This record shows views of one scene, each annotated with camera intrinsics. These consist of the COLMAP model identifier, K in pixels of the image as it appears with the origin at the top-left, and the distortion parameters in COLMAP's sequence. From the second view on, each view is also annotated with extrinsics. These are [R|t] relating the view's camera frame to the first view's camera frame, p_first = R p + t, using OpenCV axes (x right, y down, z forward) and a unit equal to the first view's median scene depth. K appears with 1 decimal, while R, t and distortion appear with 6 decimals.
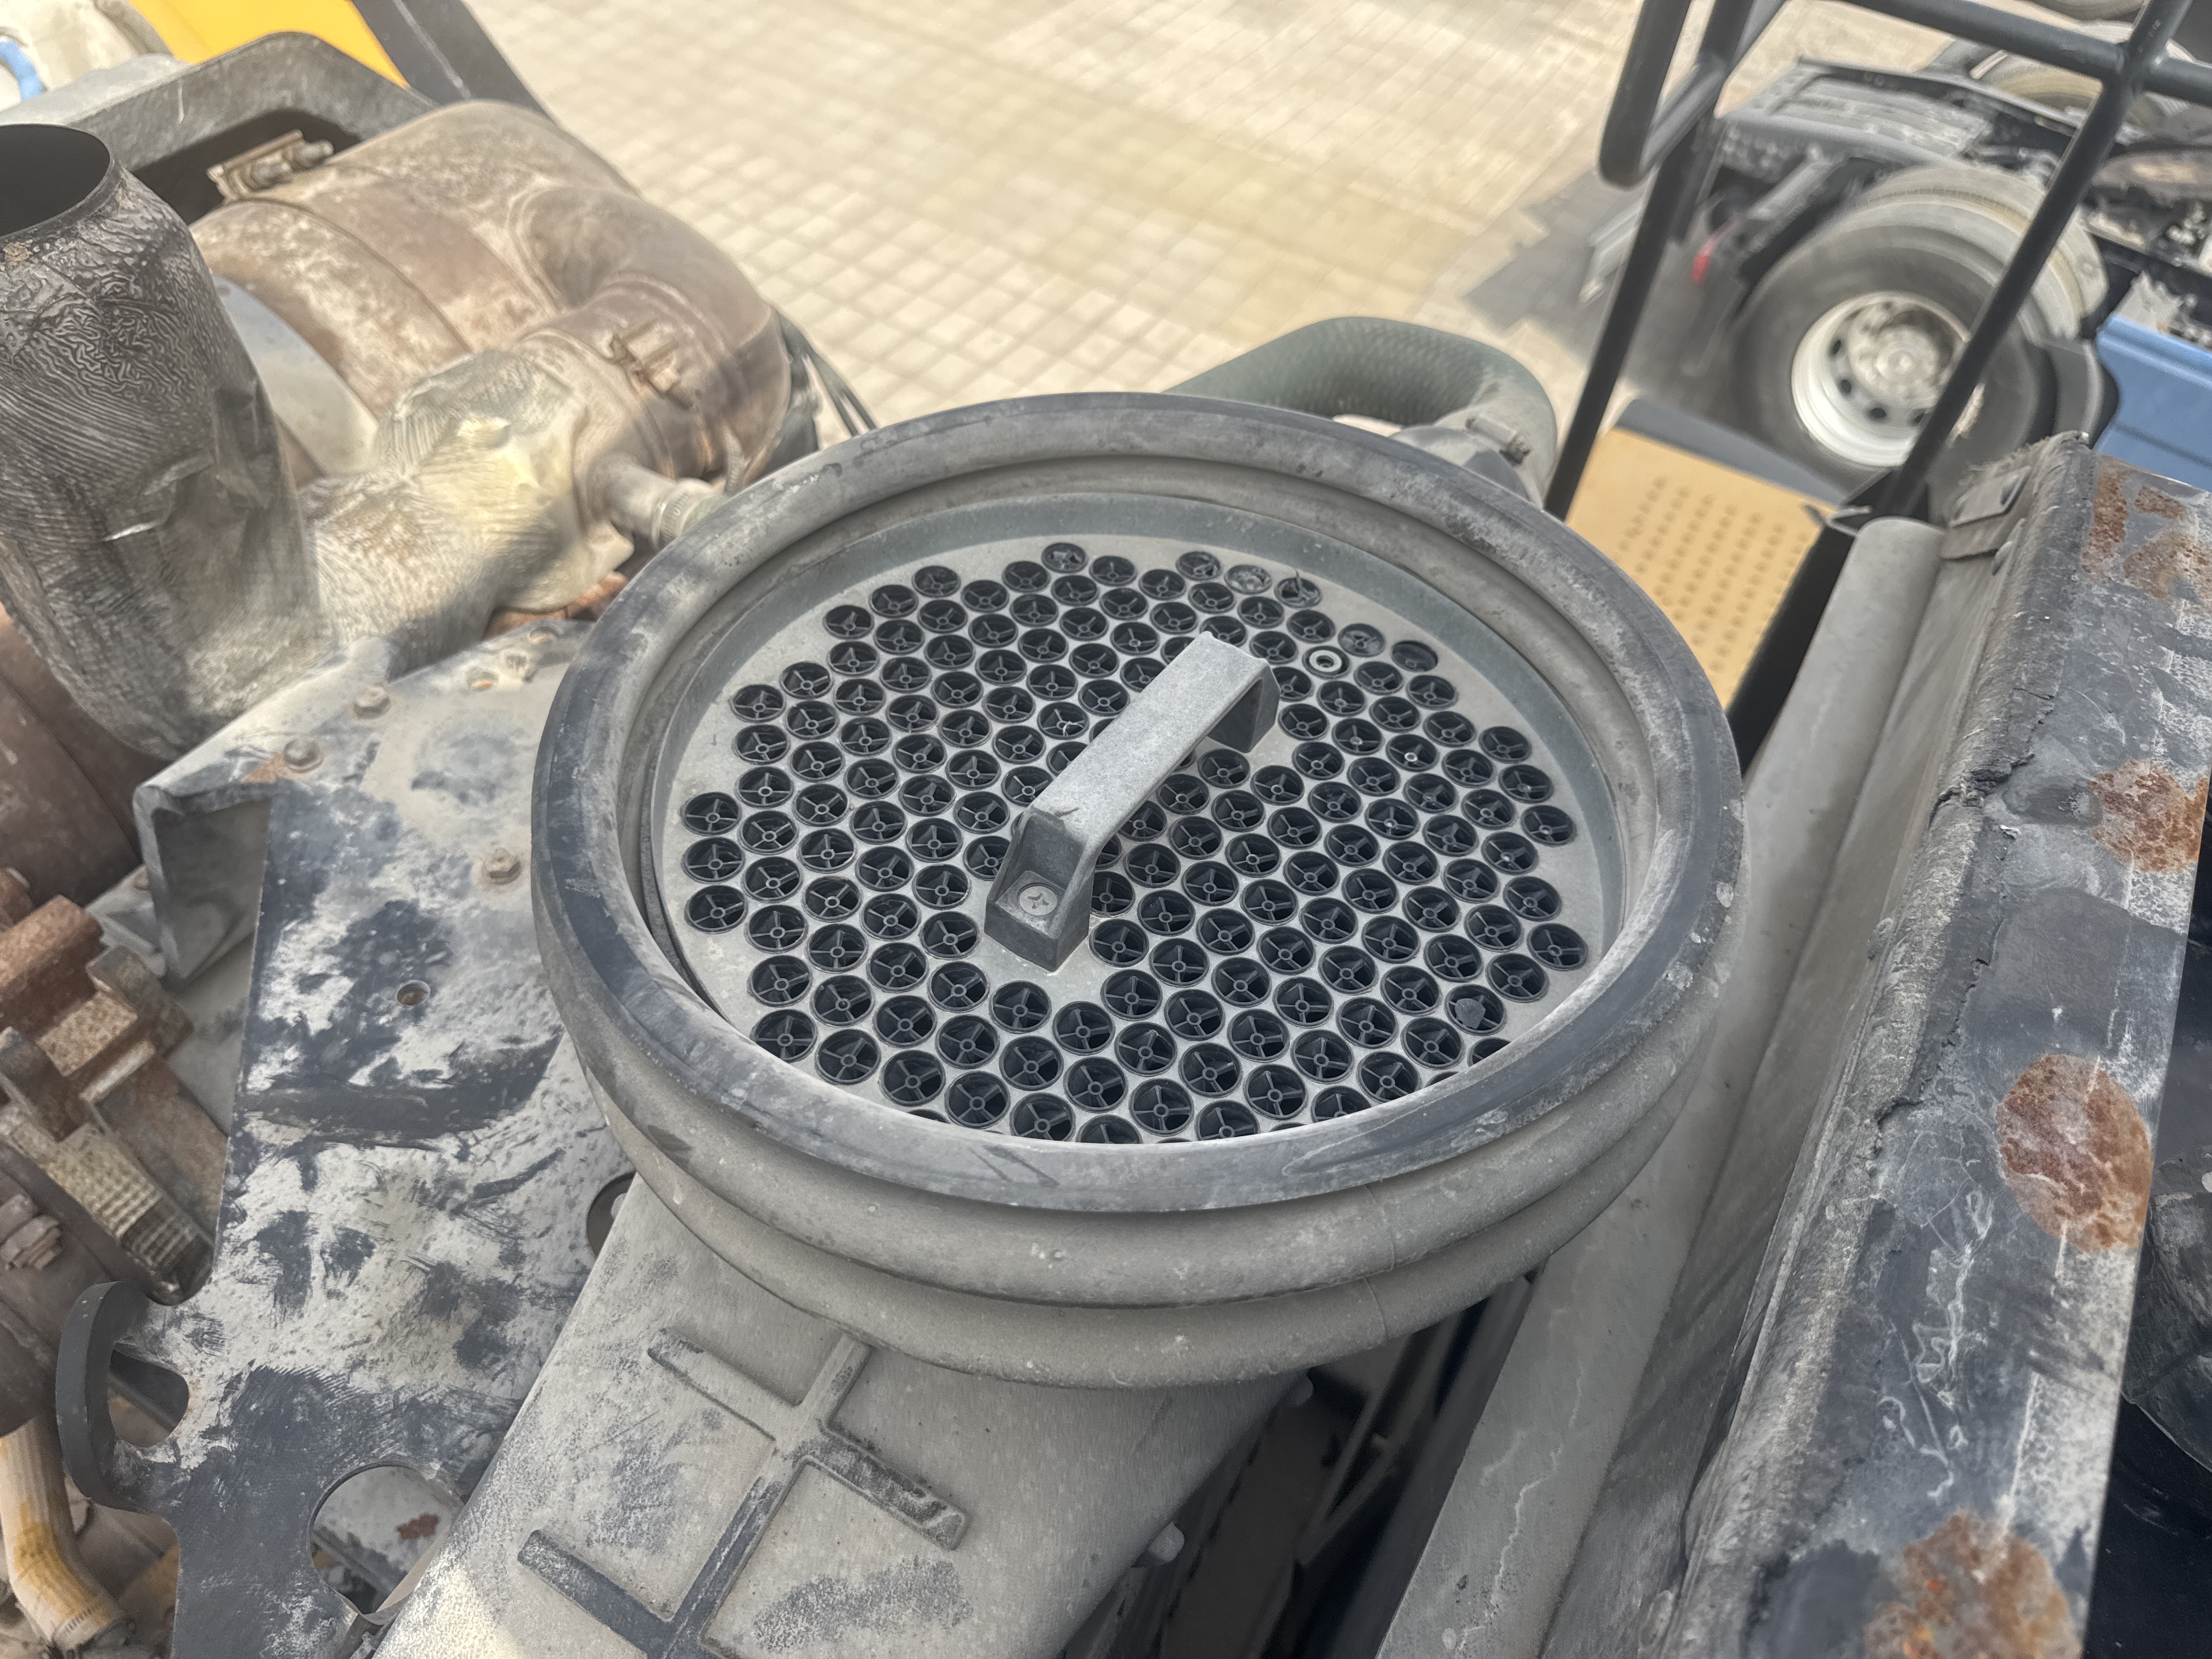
lens RADIAL K [[1592.7, 0, 1132.6], [0, 1592.7, 824.1], [0, 0, 1]] dist [0.002562, -0.023757]
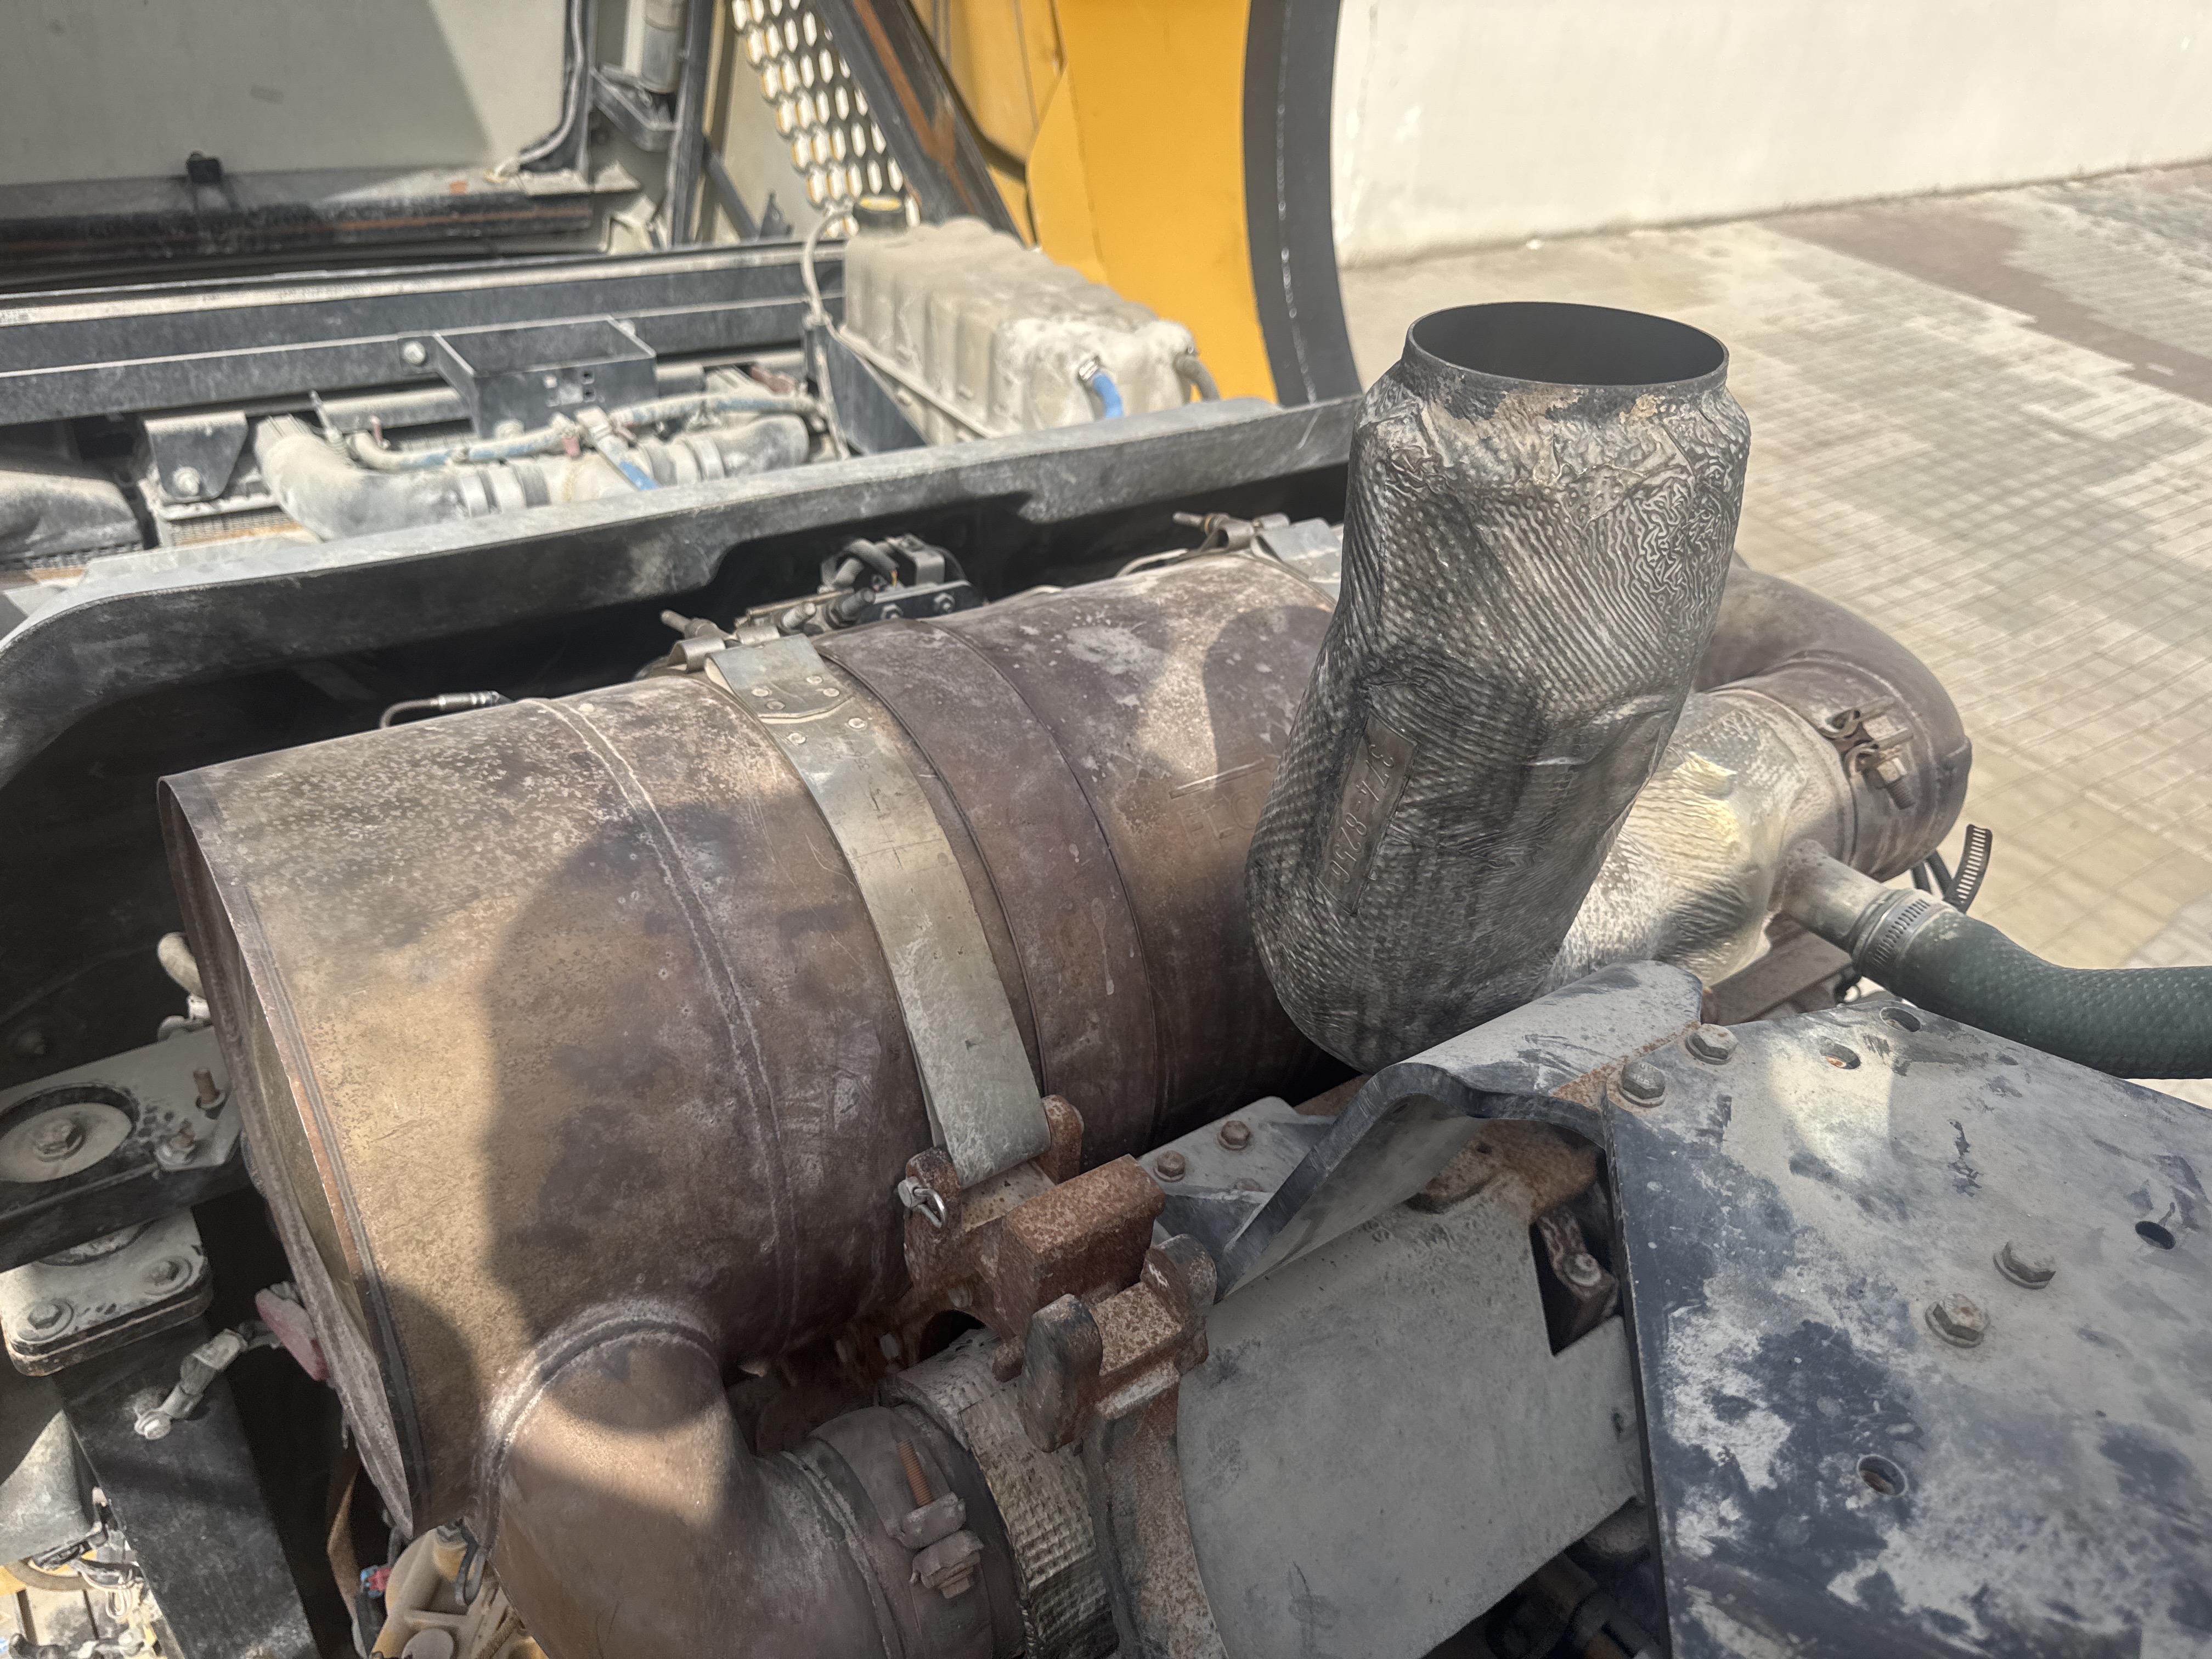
lens RADIAL K [[1581.1, 0, 1118.8], [0, 1581.1, 859.4], [0, 0, 1]] dist [-0.005026, -0.006508]
pose [[0.913626, 0.230767, -0.334714, -0.590330], [-0.314067, 0.923410, -0.220627, 0.115699], [0.258164, 0.306693, 0.916128, 0.235015]]
